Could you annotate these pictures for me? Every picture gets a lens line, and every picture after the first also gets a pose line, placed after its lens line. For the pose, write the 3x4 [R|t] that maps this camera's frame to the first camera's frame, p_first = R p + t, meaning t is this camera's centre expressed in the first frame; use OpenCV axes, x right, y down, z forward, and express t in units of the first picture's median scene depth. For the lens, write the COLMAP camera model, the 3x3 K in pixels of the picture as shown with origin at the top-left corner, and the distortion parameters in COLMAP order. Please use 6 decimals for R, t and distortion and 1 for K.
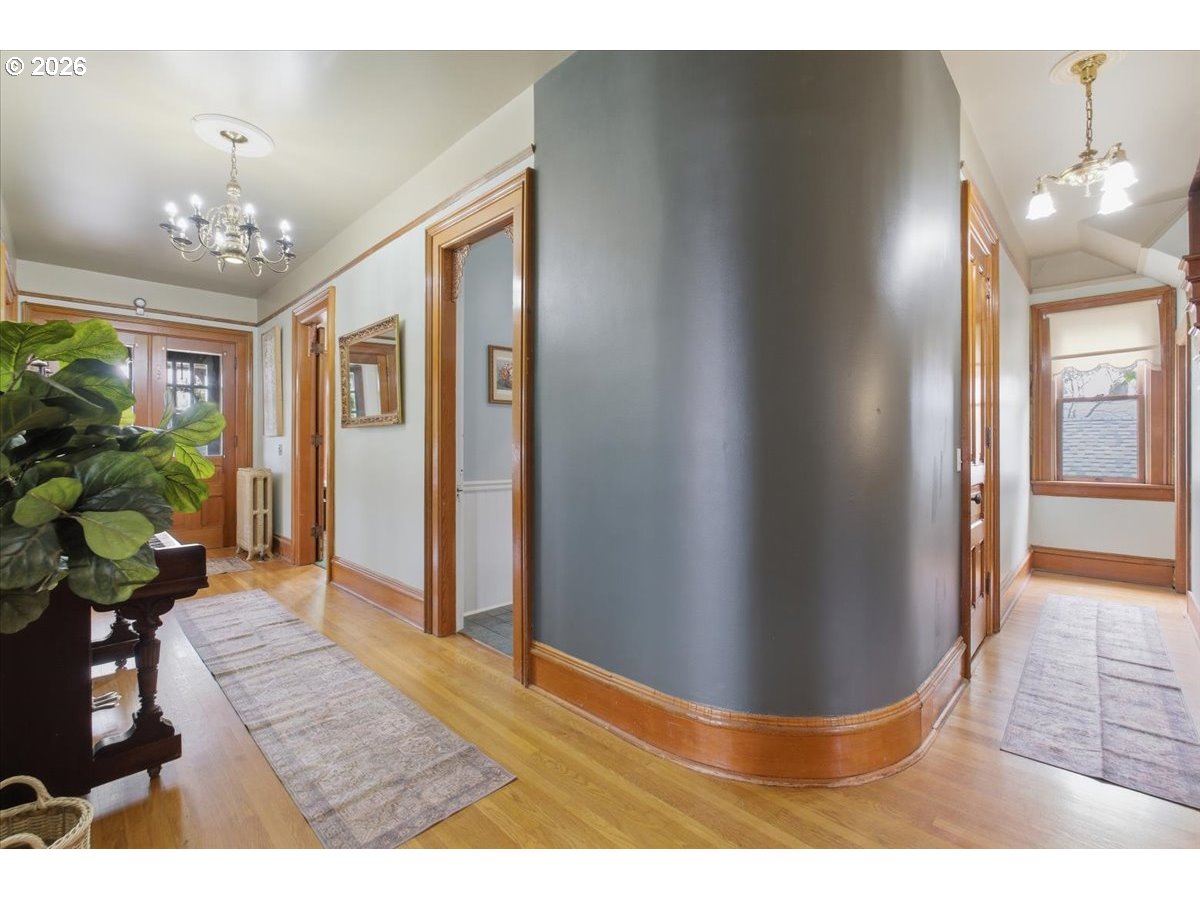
lens RADIAL K [[523.2, 0, 607.8], [0, 523.2, 447.1], [0, 0, 1]] dist [-0.001416, -0.000465]
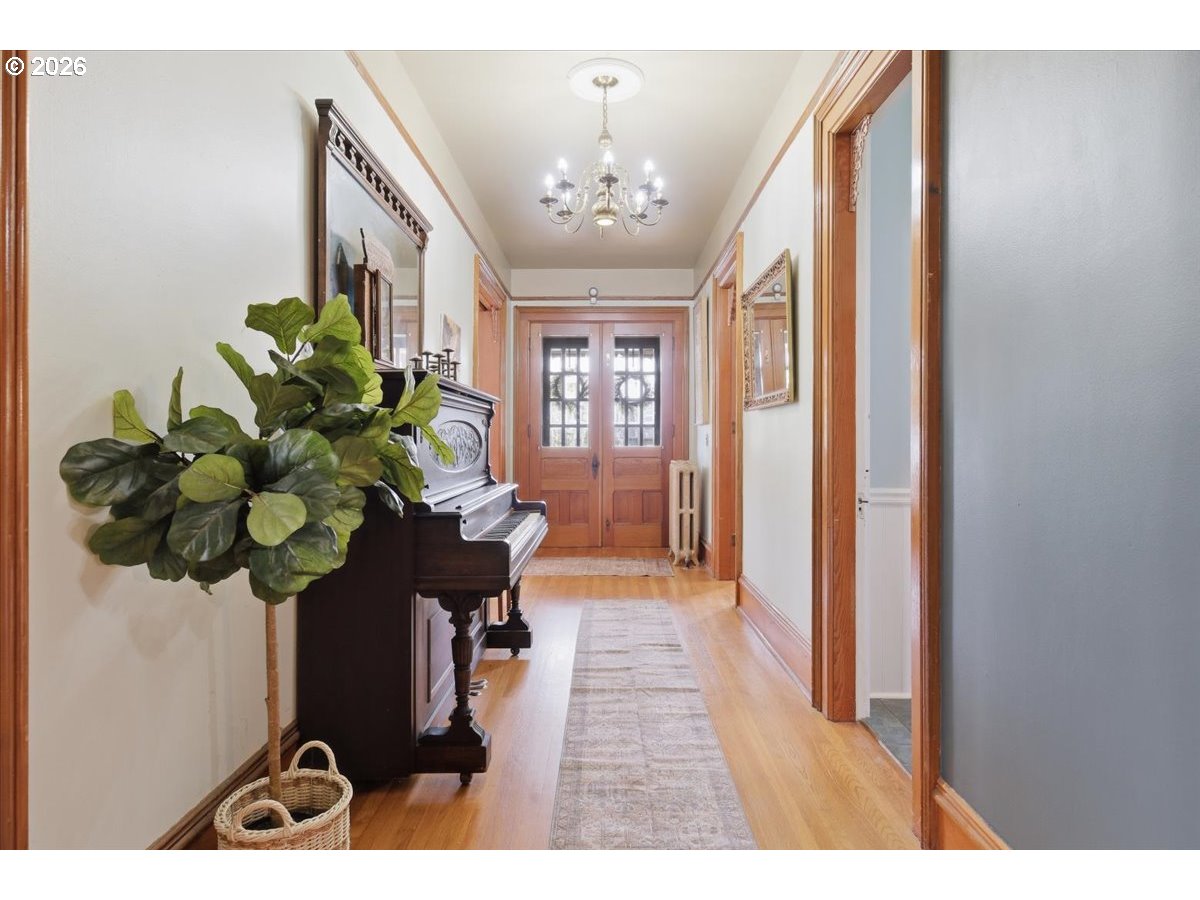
lens RADIAL K [[686.2, 0, 602.1], [0, 686.2, 437.6], [0, 0, 1]] dist [-0.004211, -0.000430]
pose [[0.691633, 0.001947, -0.722246, 0.106447], [-0.005063, 0.999985, -0.002153, 0.007456], [0.722231, 0.005146, 0.691633, 0.184756]]
